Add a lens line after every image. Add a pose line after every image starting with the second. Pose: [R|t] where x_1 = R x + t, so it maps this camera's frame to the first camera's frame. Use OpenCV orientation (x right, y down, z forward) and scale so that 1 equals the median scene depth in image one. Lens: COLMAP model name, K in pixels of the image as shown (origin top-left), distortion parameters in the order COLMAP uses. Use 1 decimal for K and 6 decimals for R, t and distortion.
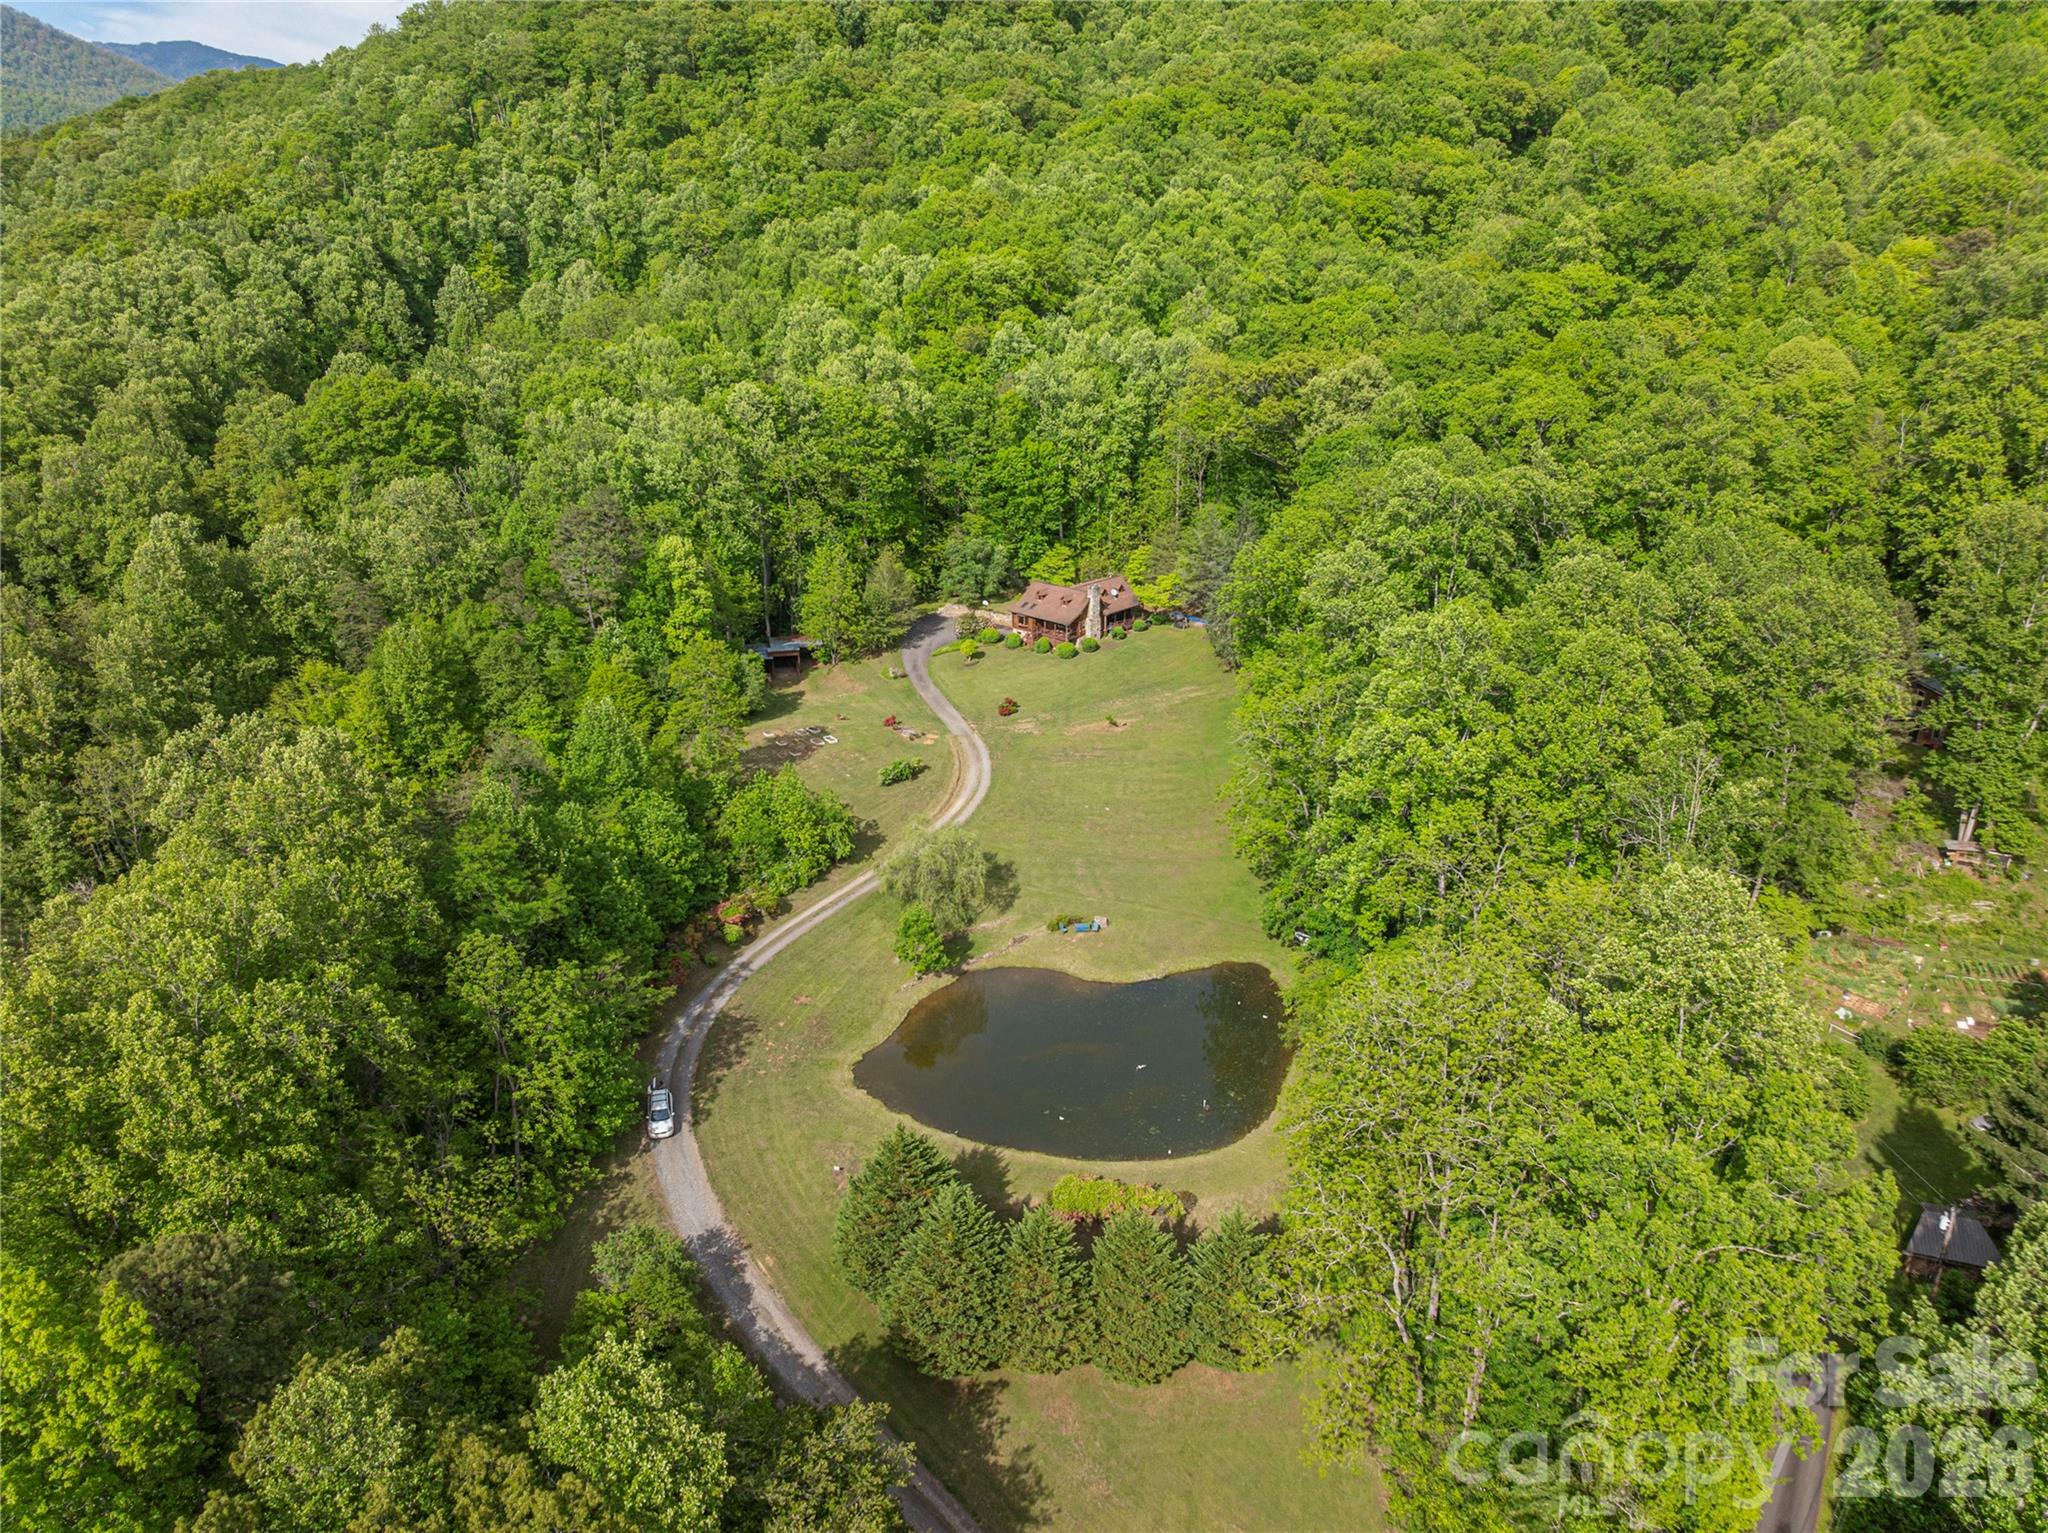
lens RADIAL K [[1379.0, 0, 1024.0], [0, 1379.0, 766.5], [0, 0, 1]] dist [-0.009345, -0.000736]
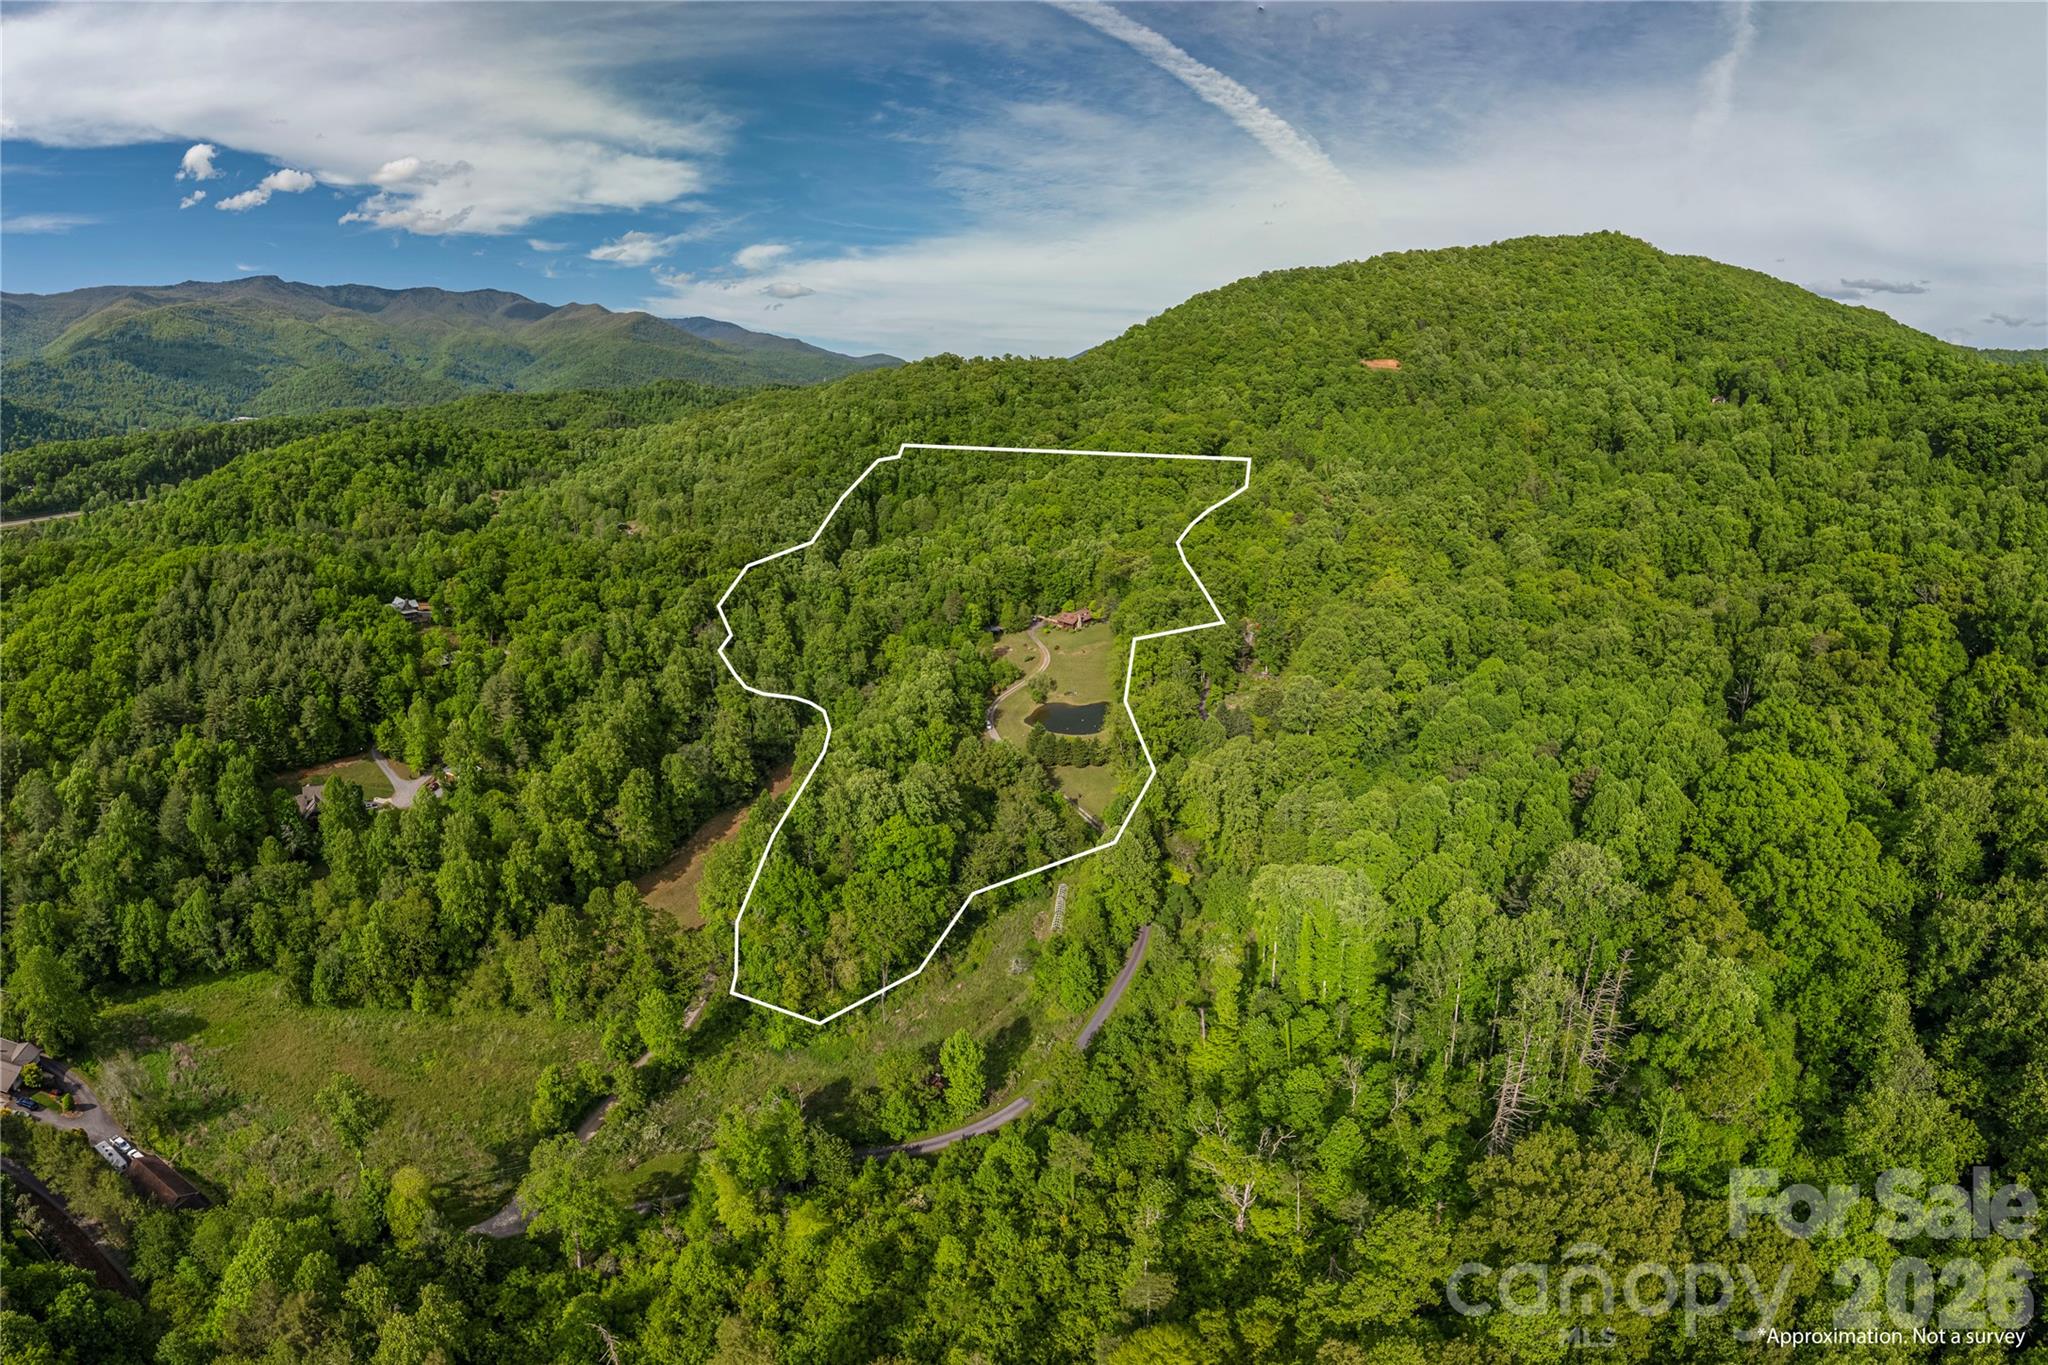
lens RADIAL K [[1415.5, 0, 1024.0], [0, 1415.5, 682.5], [0, 0, 1]] dist [0.000050, -0.000015]
pose [[0.999121, -0.000714, -0.041911, 0.063712], [0.000759, 0.999999, 0.001043, 0.055004], [0.041910, -0.001074, 0.999121, -2.877228]]
